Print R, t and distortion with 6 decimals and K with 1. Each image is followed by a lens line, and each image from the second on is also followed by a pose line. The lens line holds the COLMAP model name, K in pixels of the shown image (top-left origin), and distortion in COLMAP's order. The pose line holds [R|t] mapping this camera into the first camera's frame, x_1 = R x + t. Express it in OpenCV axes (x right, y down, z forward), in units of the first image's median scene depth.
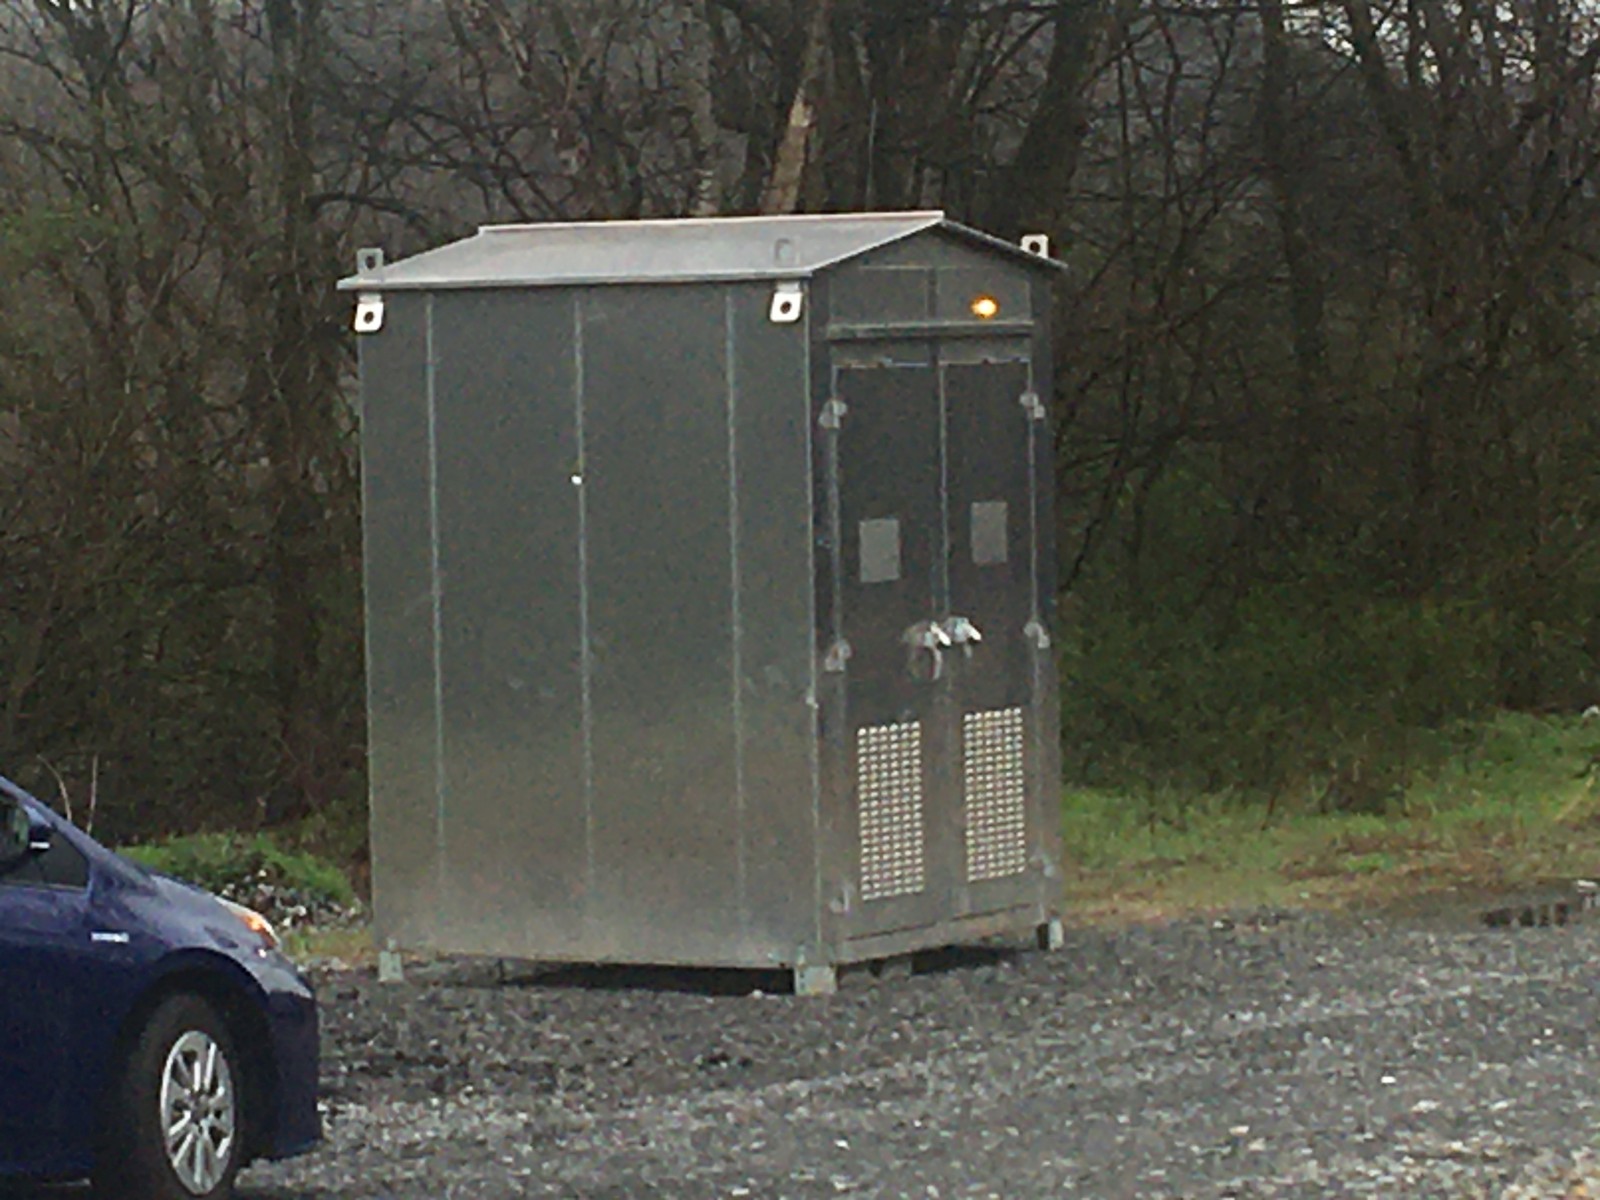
lens RADIAL K [[6789.9, 0, 798.6], [0, 6789.9, 600.6], [0, 0, 1]] dist [0.619142, 0.000000]
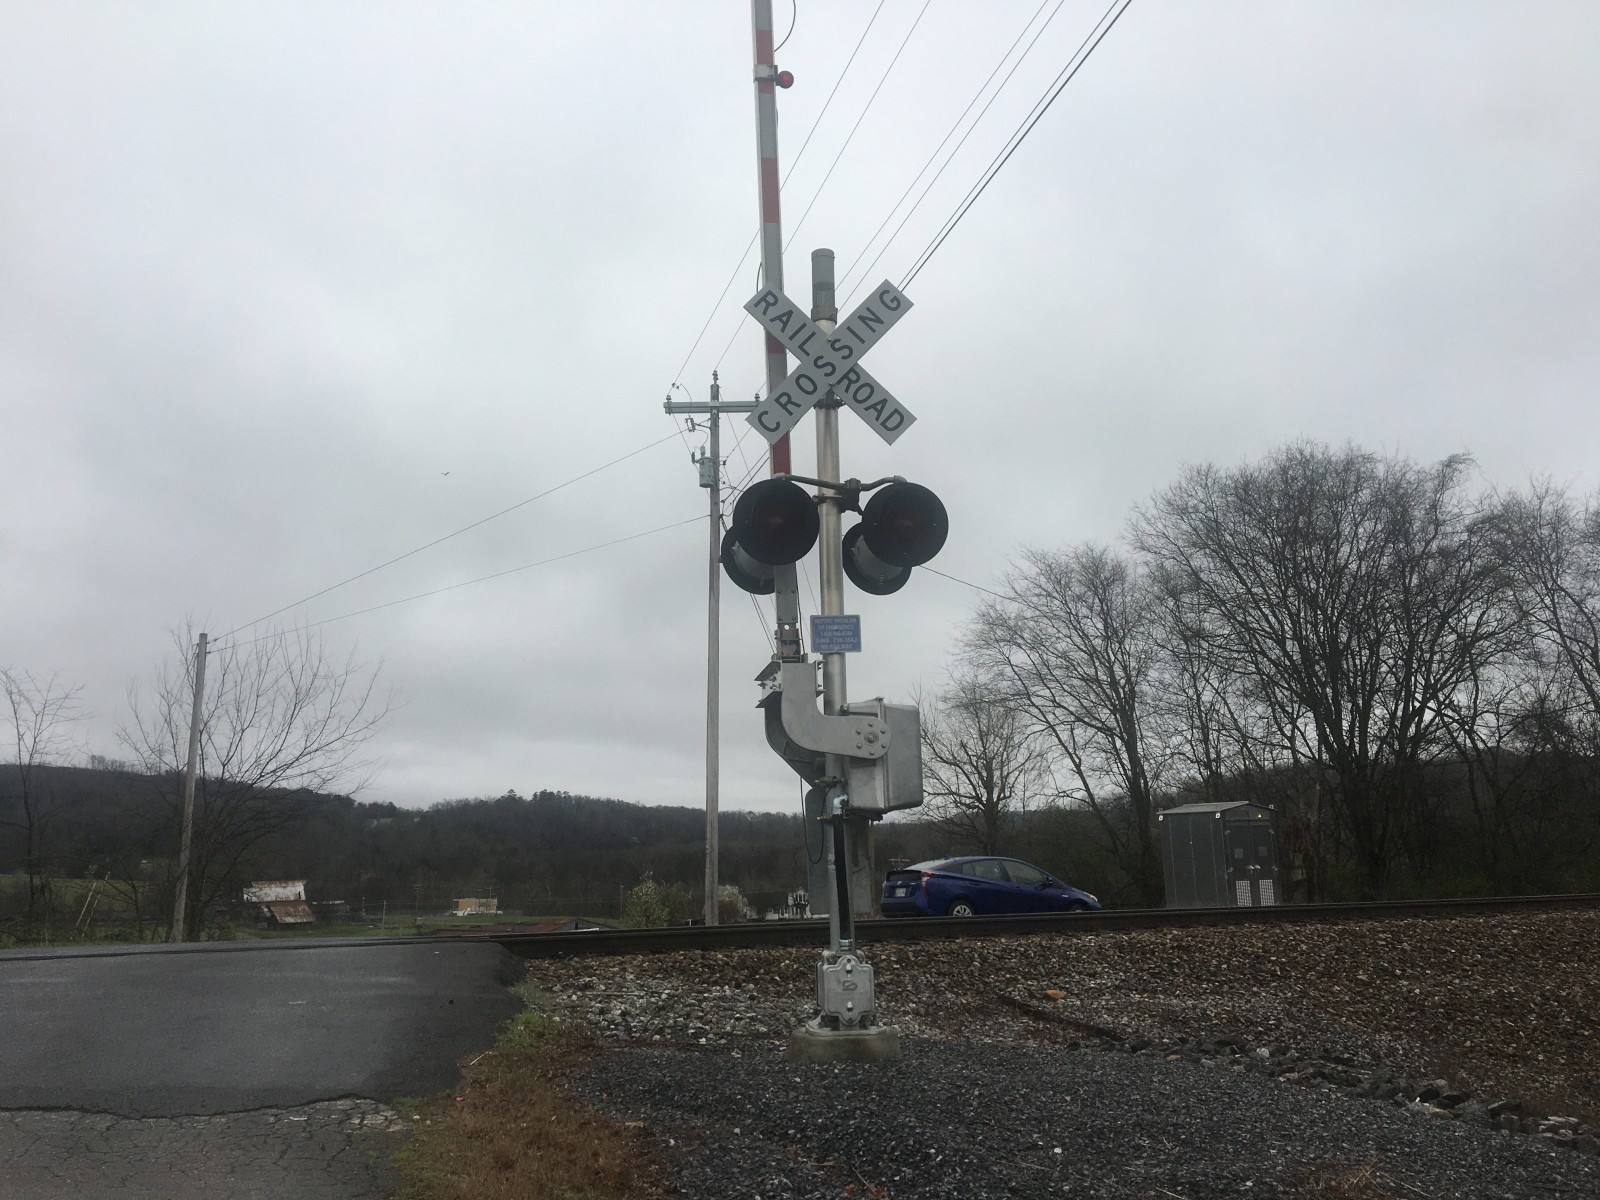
lens RADIAL K [[1347.5, 0, 787.9], [0, 1347.5, 604.2], [0, 0, 1]] dist [0.075680, -0.111098]
pose [[0.880349, -0.089321, -0.465840, 0.260722], [-0.011244, 0.977904, -0.208753, 0.035767], [0.474193, 0.189013, 0.859892, -0.371654]]
